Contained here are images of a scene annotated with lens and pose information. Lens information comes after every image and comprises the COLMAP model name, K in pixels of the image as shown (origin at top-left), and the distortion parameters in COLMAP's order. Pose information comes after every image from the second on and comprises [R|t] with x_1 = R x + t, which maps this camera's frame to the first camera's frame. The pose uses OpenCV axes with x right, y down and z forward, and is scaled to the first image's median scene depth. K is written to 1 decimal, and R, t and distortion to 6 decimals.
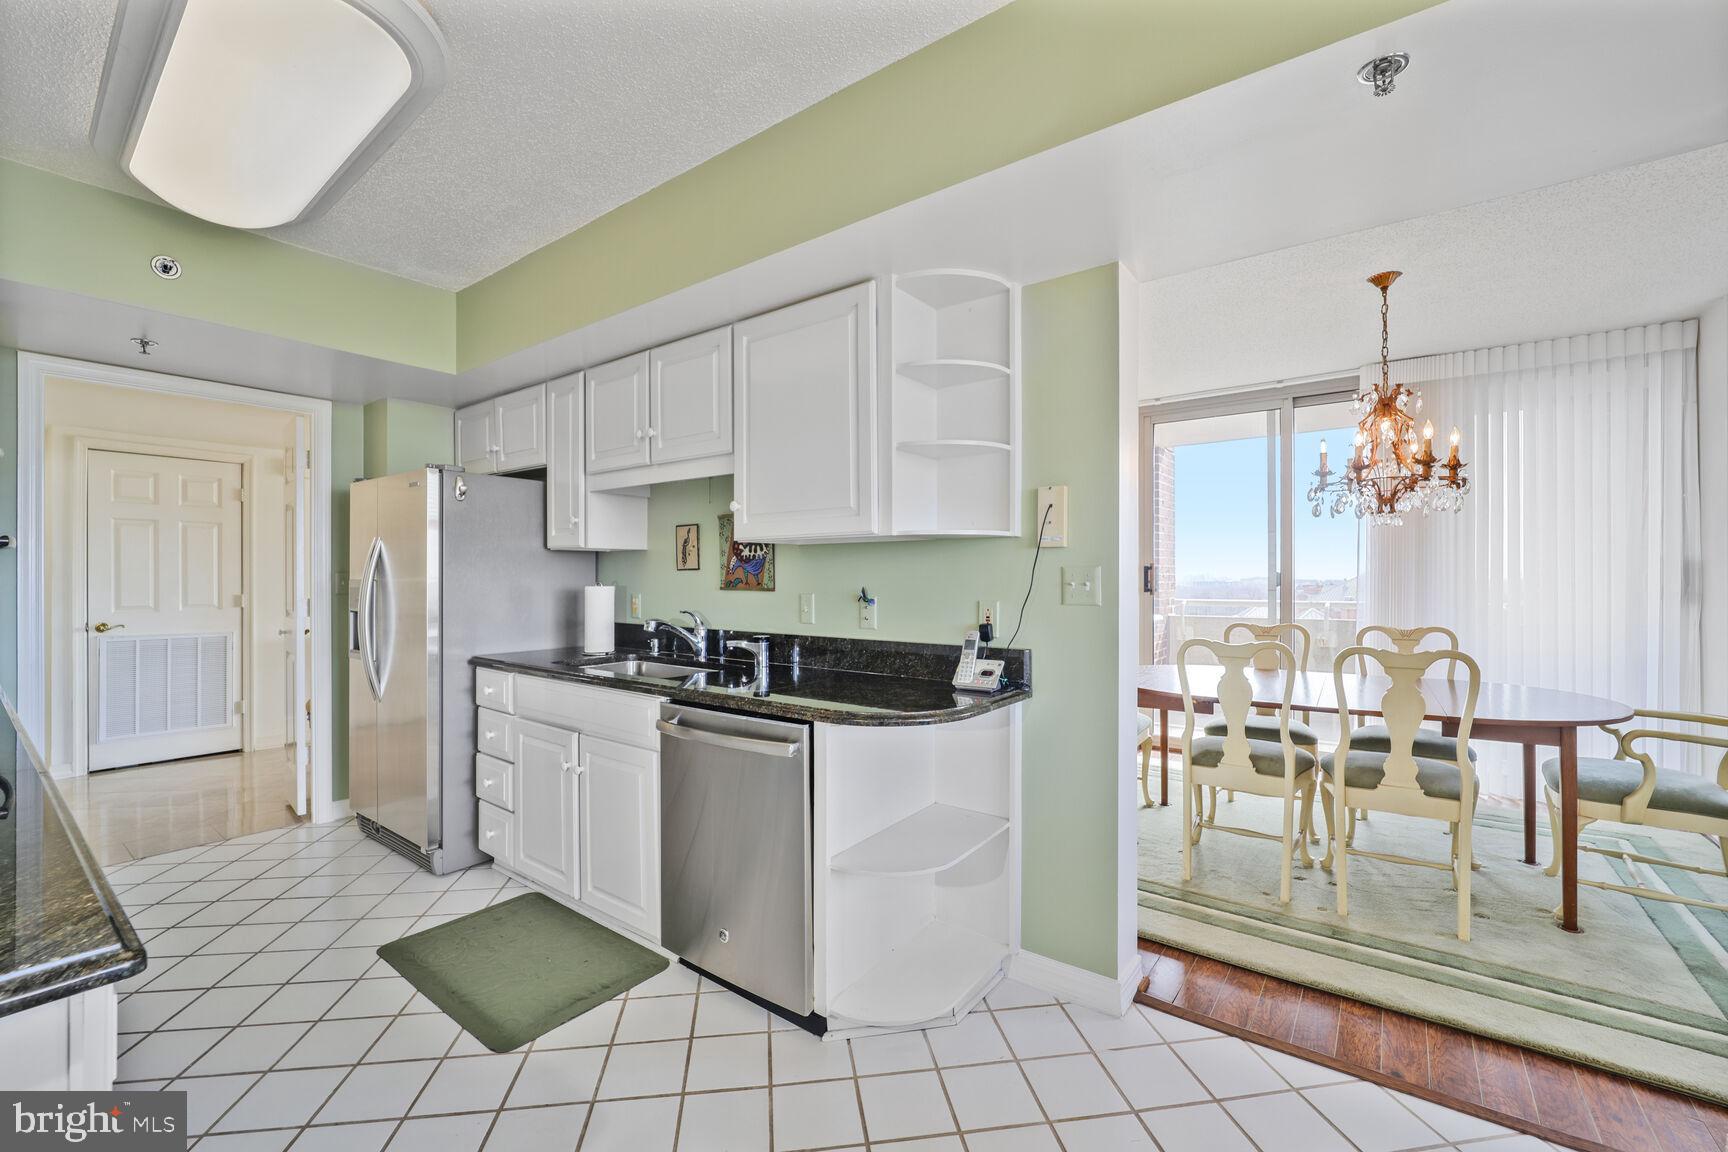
lens RADIAL K [[709.6, 0, 861.4], [0, 709.6, 573.8], [0, 0, 1]] dist [-0.011297, -0.001554]
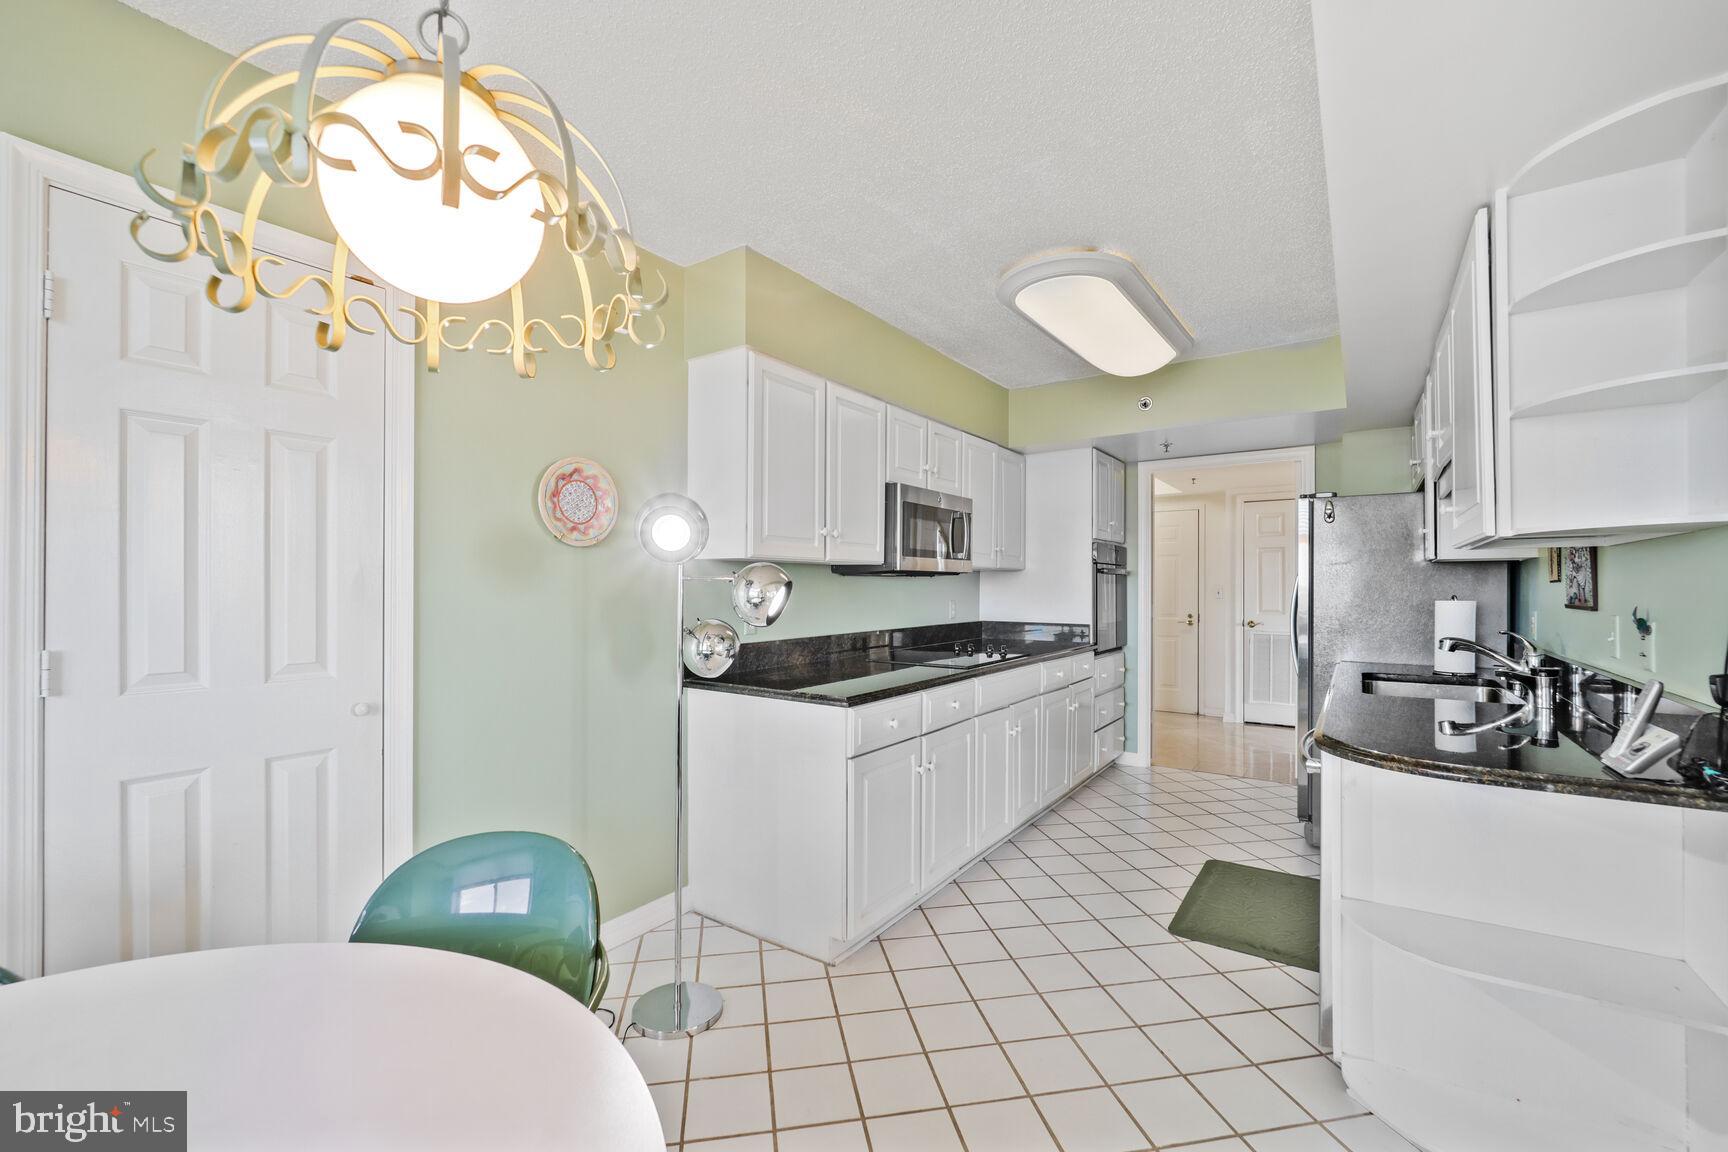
lens RADIAL K [[709.6, 0, 862.1], [0, 709.6, 584.1], [0, 0, 1]] dist [-0.011297, -0.001554]
pose [[0.036319, -0.006397, -0.999320, 0.589326], [0.005532, 0.999965, -0.006200, -0.002662], [0.999325, -0.005304, 0.036353, 0.232068]]
